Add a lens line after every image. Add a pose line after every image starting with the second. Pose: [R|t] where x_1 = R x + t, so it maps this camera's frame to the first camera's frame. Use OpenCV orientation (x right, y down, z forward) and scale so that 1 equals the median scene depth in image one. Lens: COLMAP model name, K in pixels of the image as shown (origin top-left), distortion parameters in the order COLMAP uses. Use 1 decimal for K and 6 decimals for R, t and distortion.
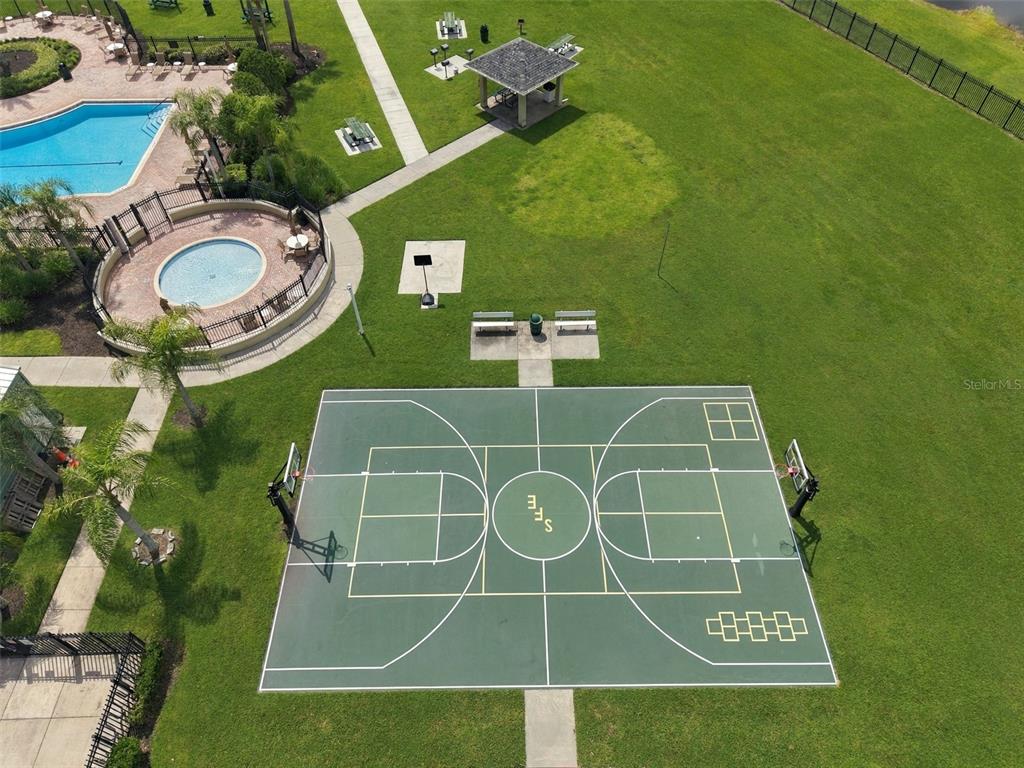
lens RADIAL K [[691.8, 0, 512.0], [0, 691.8, 384.0], [0, 0, 1]] dist [0.012272, -0.007247]
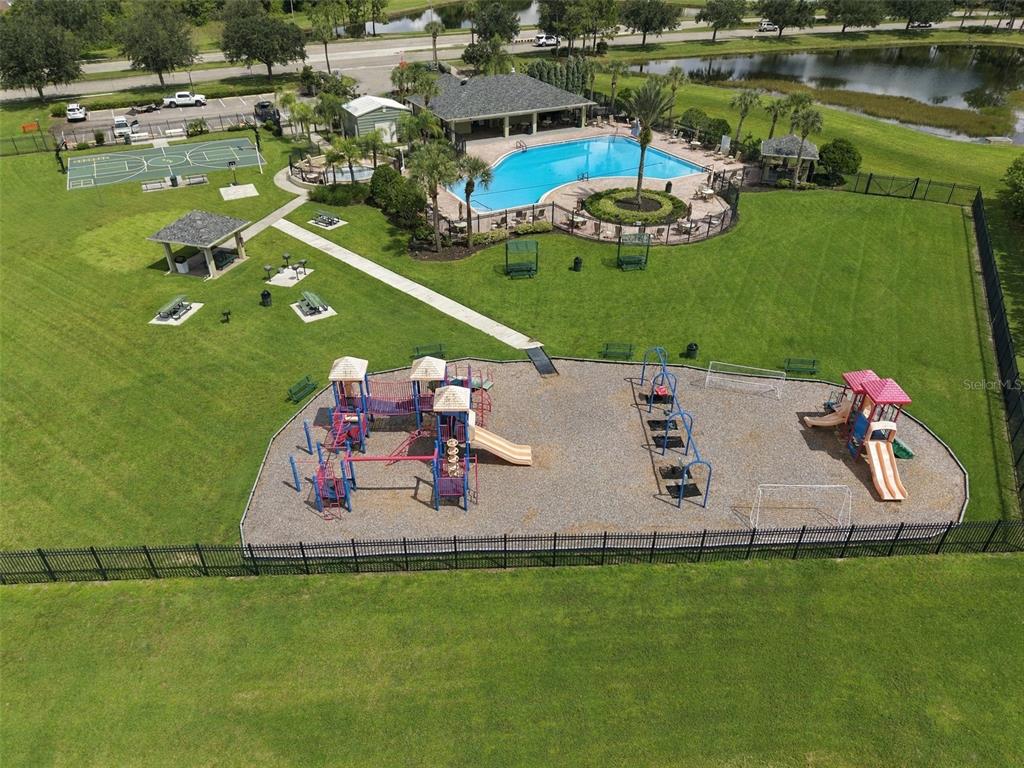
lens RADIAL K [[691.8, 0, 512.0], [0, 691.8, 384.0], [0, 0, 1]] dist [0.012272, -0.007247]
pose [[-0.890311, 0.254722, -0.377442, 0.061457], [-0.351977, 0.140914, 0.925341, -1.925216], [0.288892, 0.956692, -0.035801, 1.642310]]
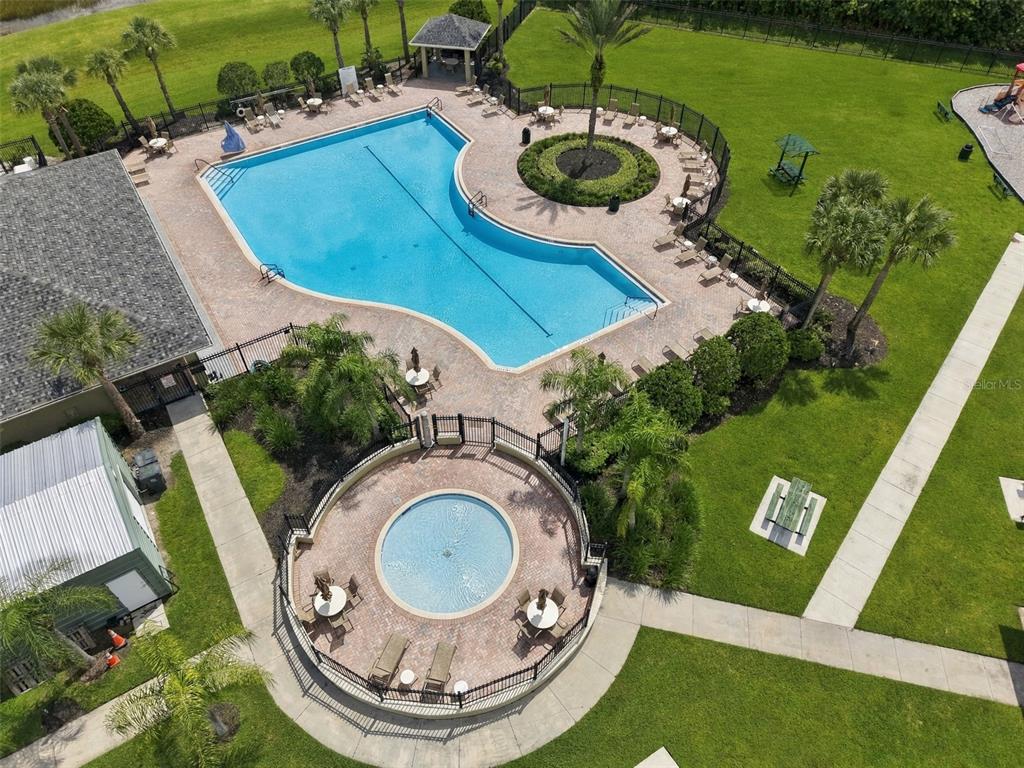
lens RADIAL K [[691.8, 0, 512.0], [0, 691.8, 384.0], [0, 0, 1]] dist [0.012272, -0.007247]
pose [[0.528694, 0.623468, -0.575996, -0.069662], [-0.659568, 0.728887, 0.183558, -0.438802], [0.534278, 0.282862, 0.796578, 0.354681]]
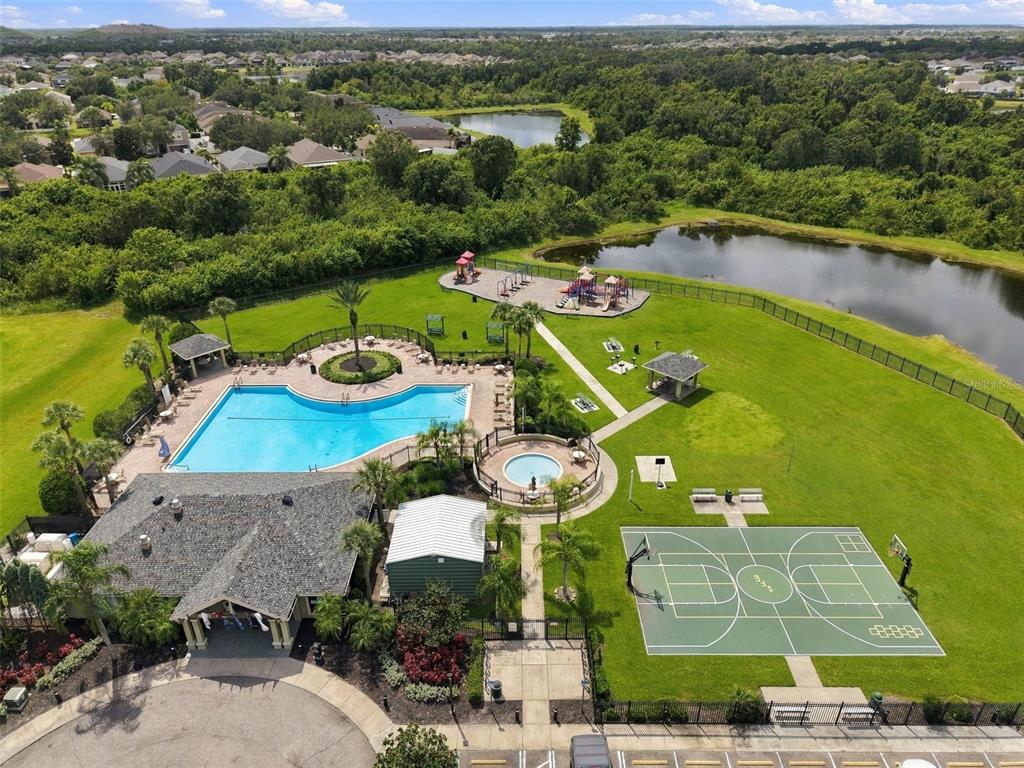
lens RADIAL K [[700.0, 0, 510.2], [0, 700.0, 351.5], [0, 0, 1]] dist [0.048420, -0.056505]
pose [[0.999905, 0.003638, -0.013303, -0.428436], [-0.009095, 0.899064, -0.437723, 0.321394], [0.010367, 0.437803, 0.899011, -0.687144]]
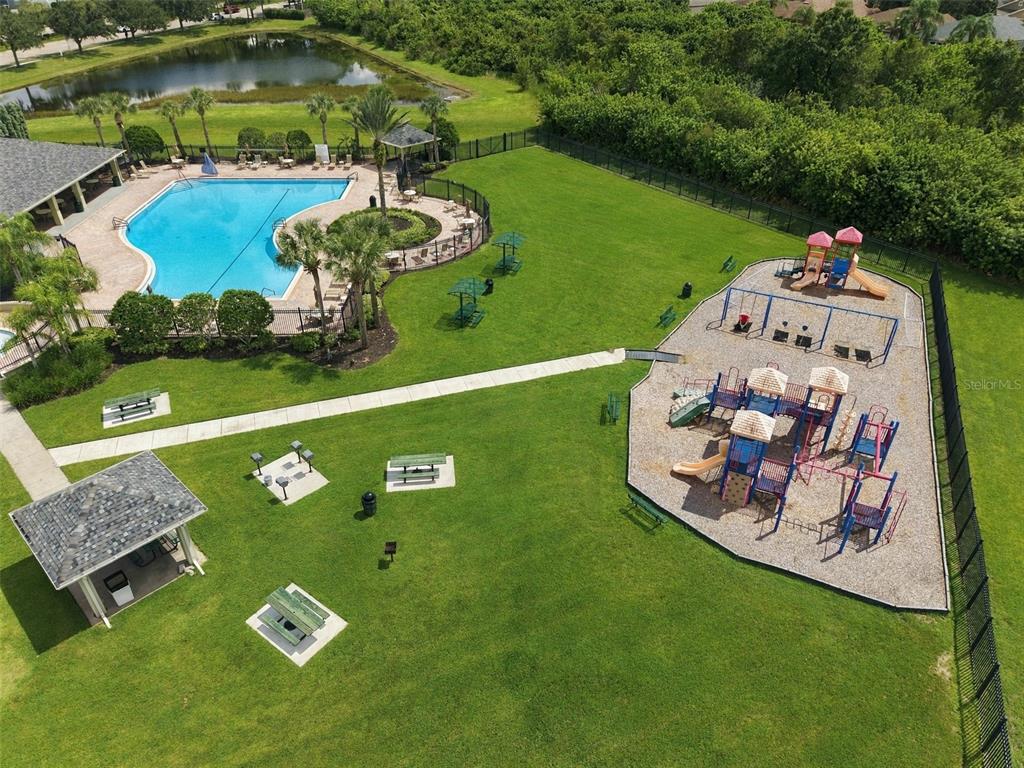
lens RADIAL K [[687.4, 0, 512.0], [0, 687.4, 384.0], [0, 0, 1]] dist [0.059896, -0.054129]
pose [[0.000073, 0.553117, -0.833103, 0.514218], [-0.775884, 0.525616, 0.348901, -1.136900], [0.630875, 0.646366, 0.429194, 1.018644]]
